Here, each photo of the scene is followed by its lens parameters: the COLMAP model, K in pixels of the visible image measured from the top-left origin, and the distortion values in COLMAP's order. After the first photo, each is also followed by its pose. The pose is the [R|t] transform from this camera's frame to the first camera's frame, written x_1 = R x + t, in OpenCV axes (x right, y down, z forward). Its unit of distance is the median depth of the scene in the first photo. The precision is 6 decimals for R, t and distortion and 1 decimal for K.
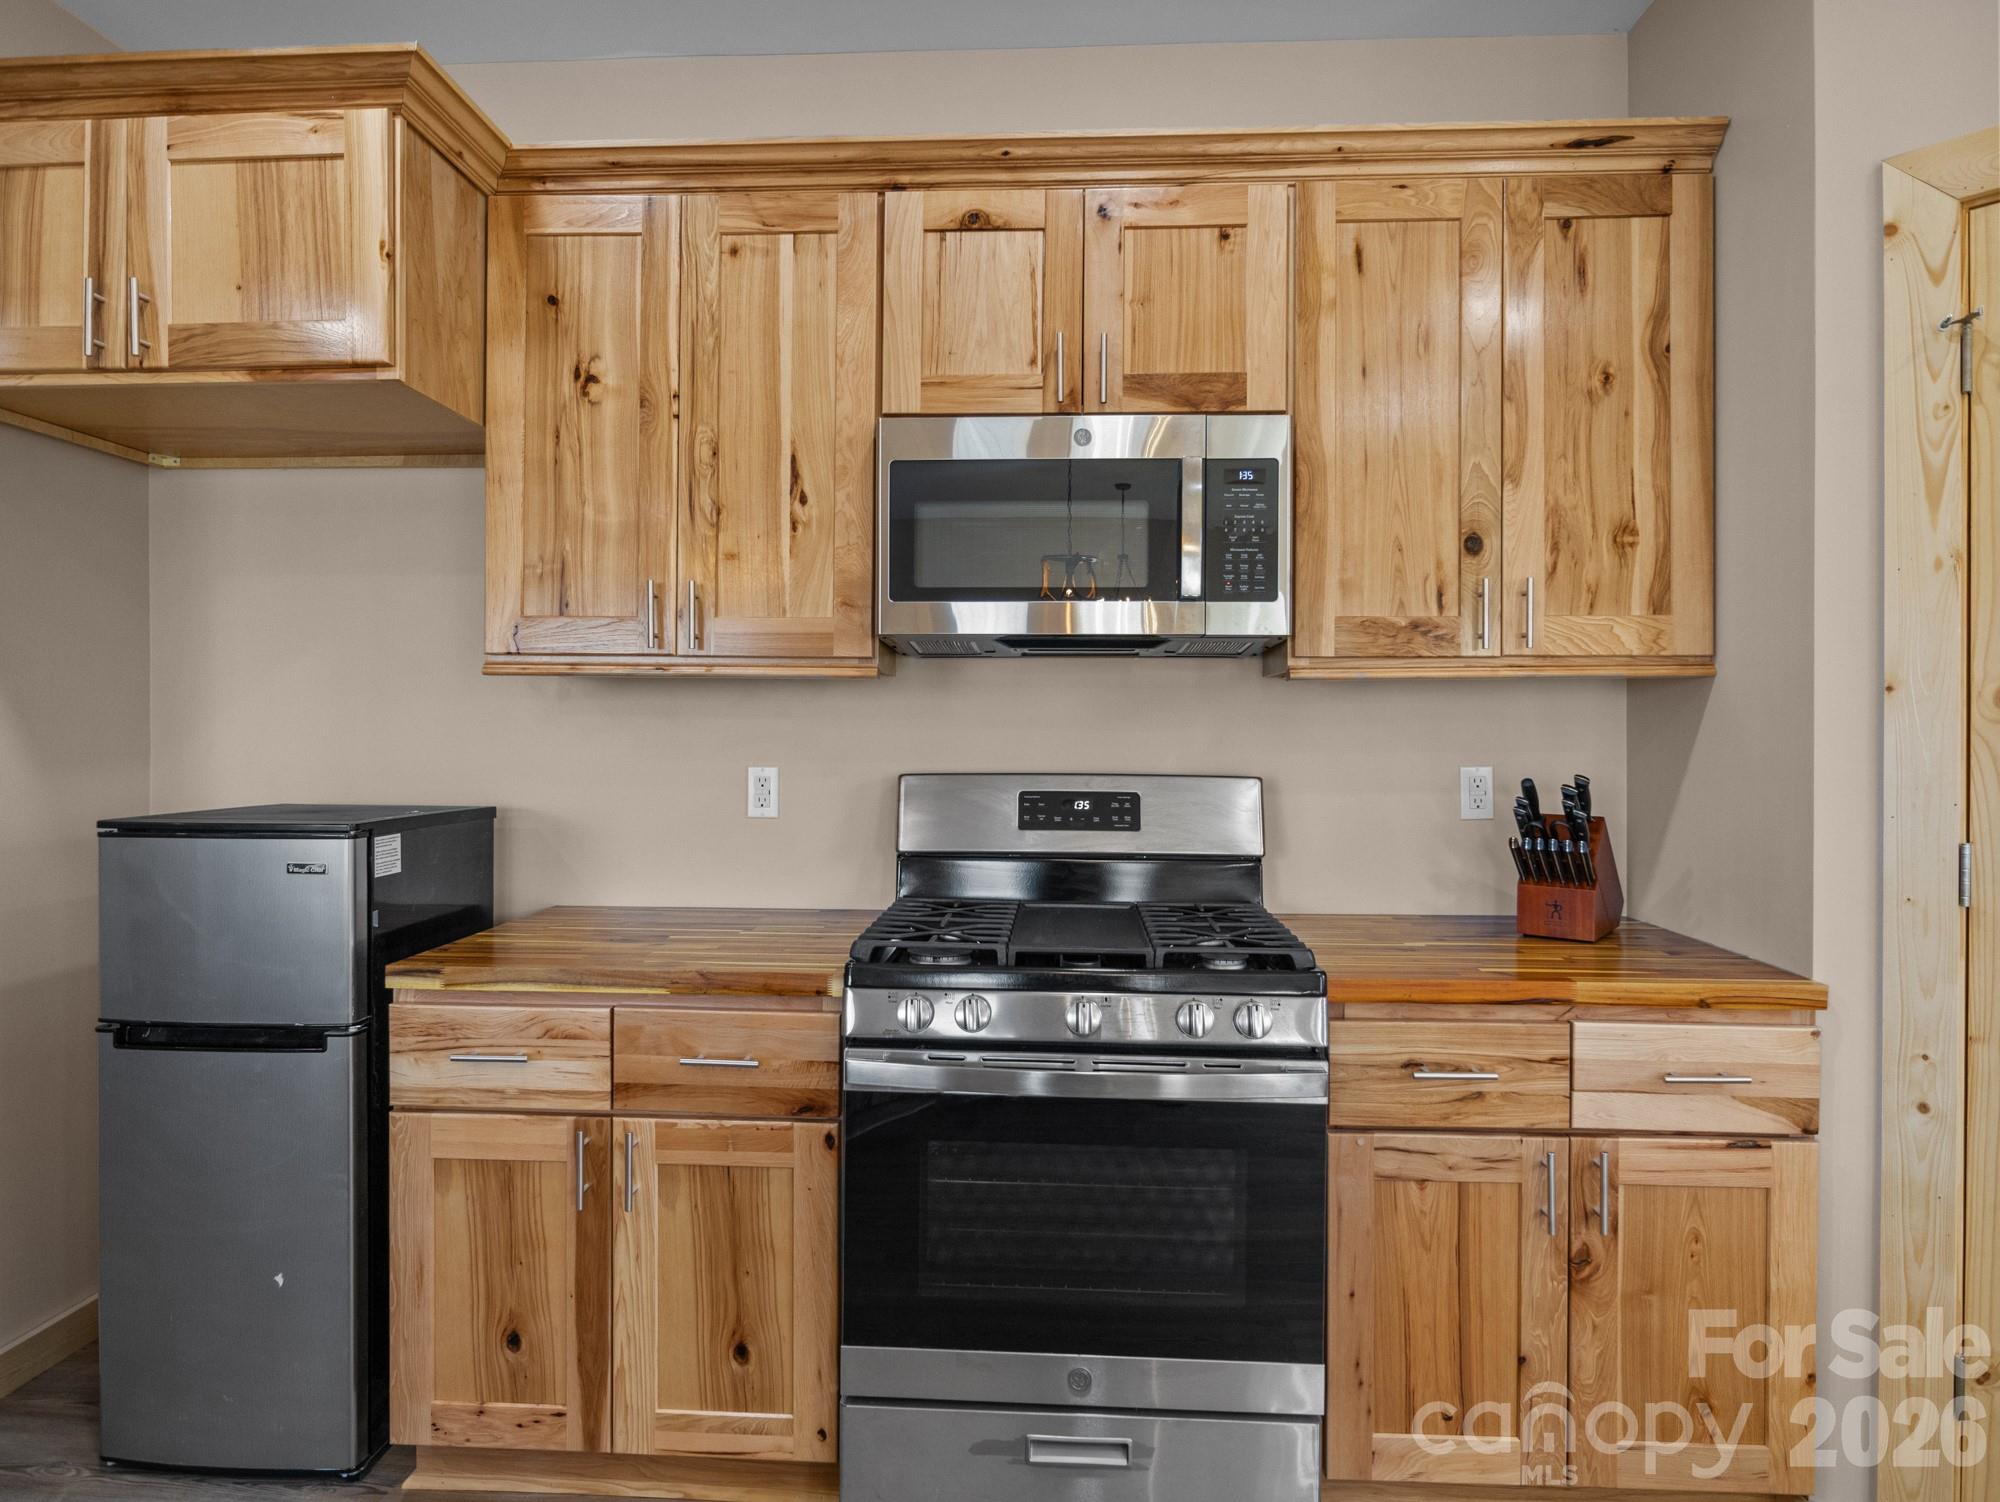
lens RADIAL K [[1132.6, 0, 998.6], [0, 1132.6, 738.2], [0, 0, 1]] dist [-0.013040, 0.003626]
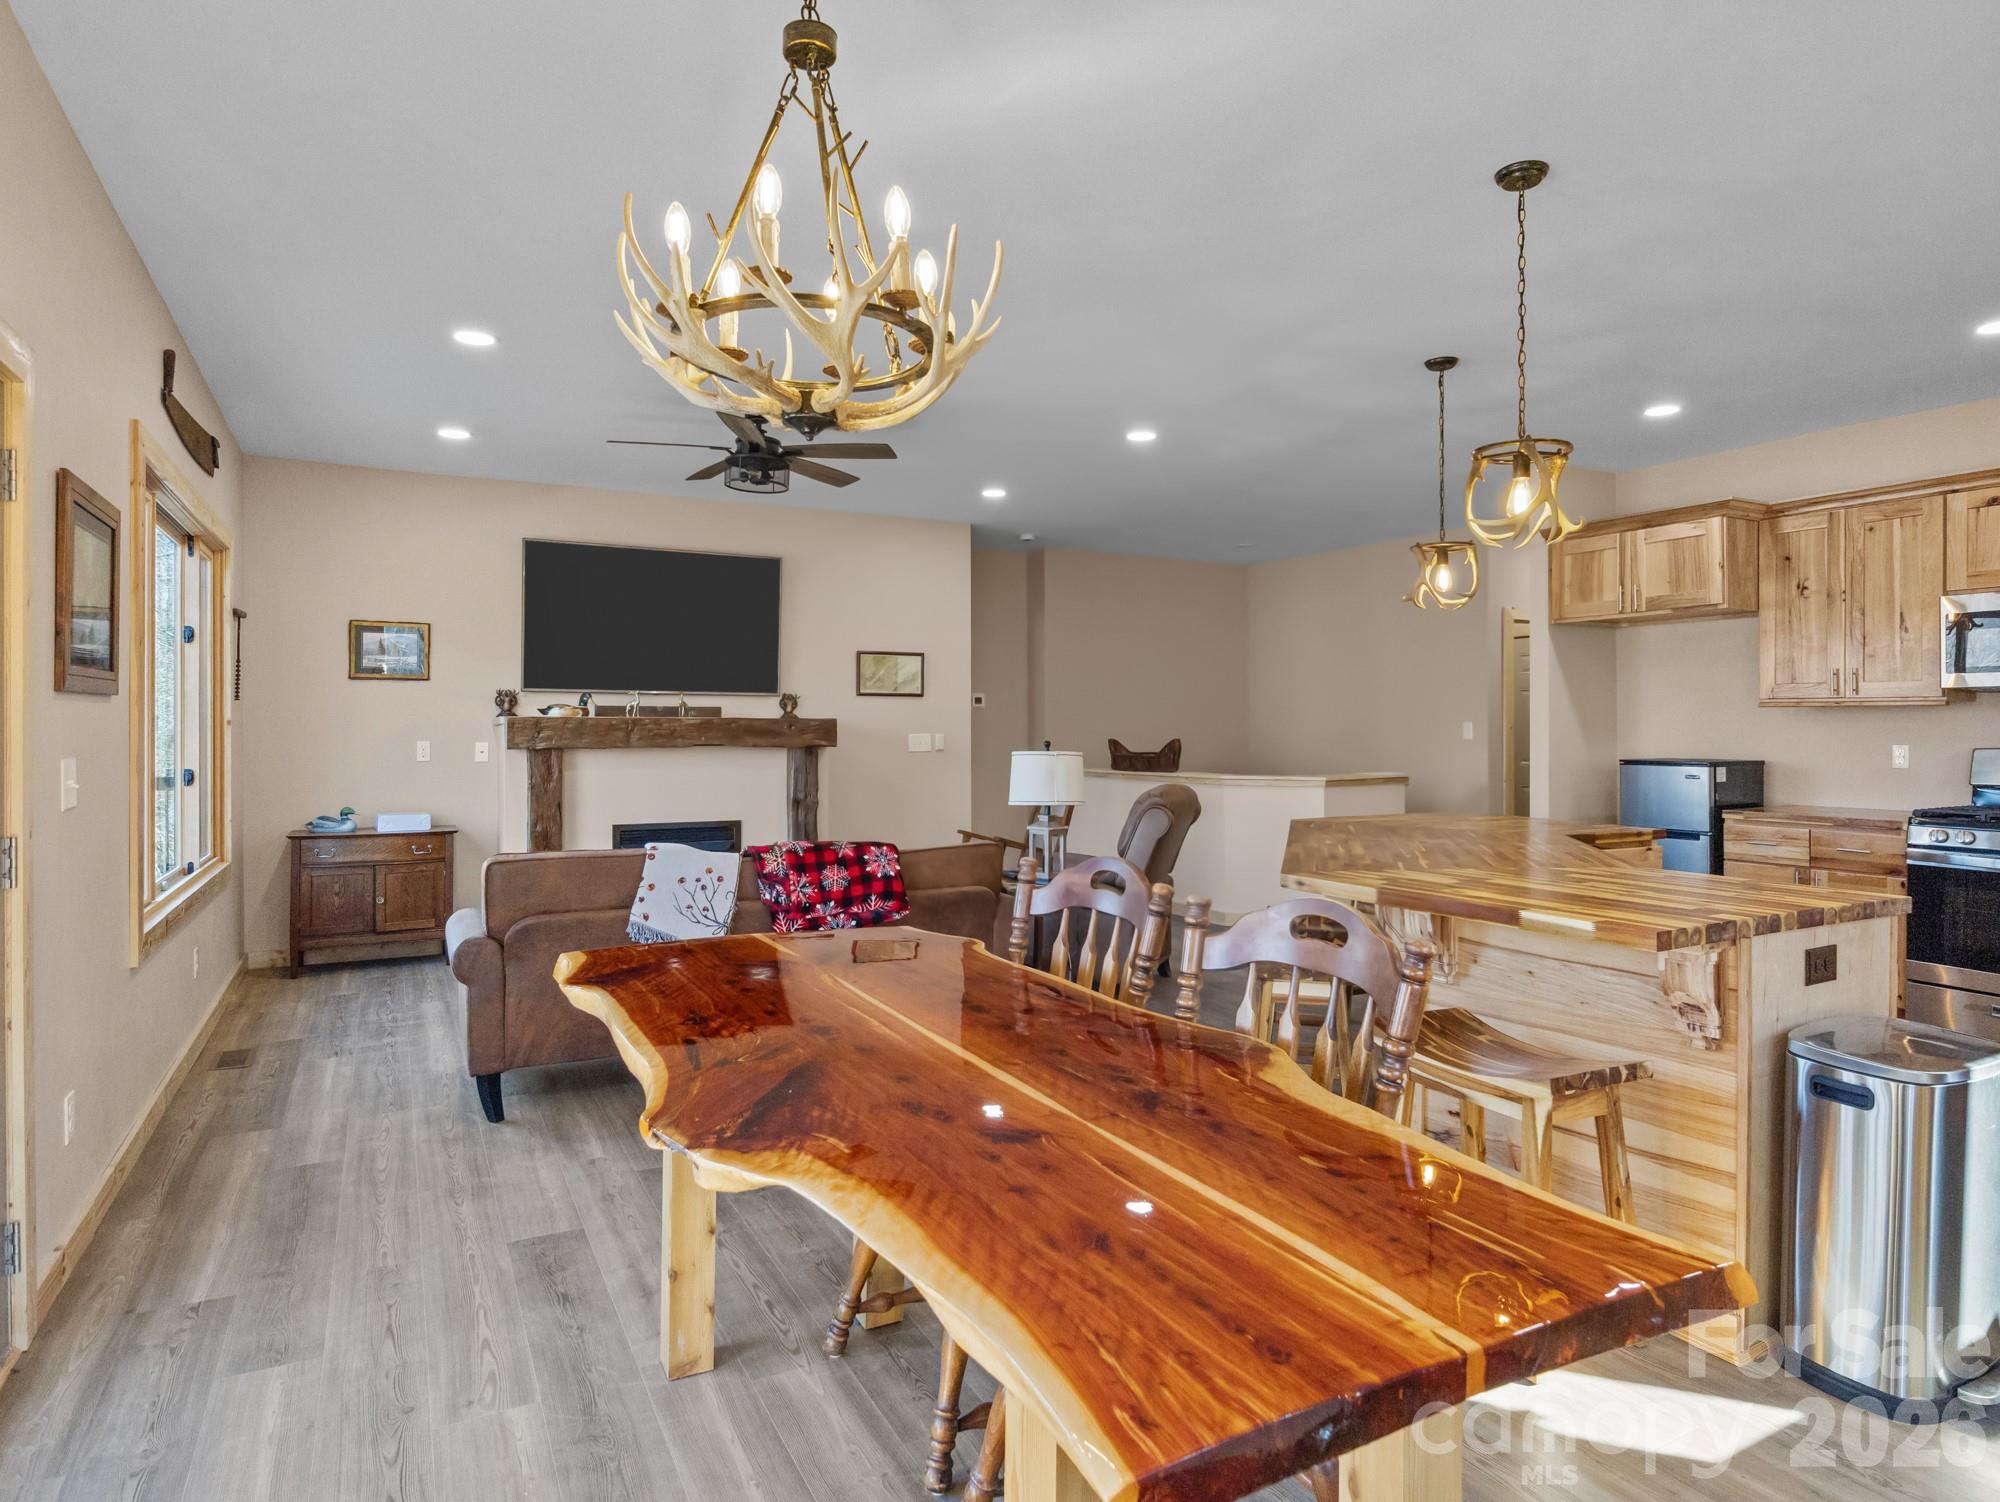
lens RADIAL K [[1132.6, 0, 997.8], [0, 1132.6, 733.4], [0, 0, 1]] dist [-0.013040, 0.003626]
pose [[0.522674, -0.002341, -0.852529, 0.842420], [0.002422, 0.999996, -0.001261, 0.002348], [0.852529, -0.001406, 0.522678, -1.854919]]
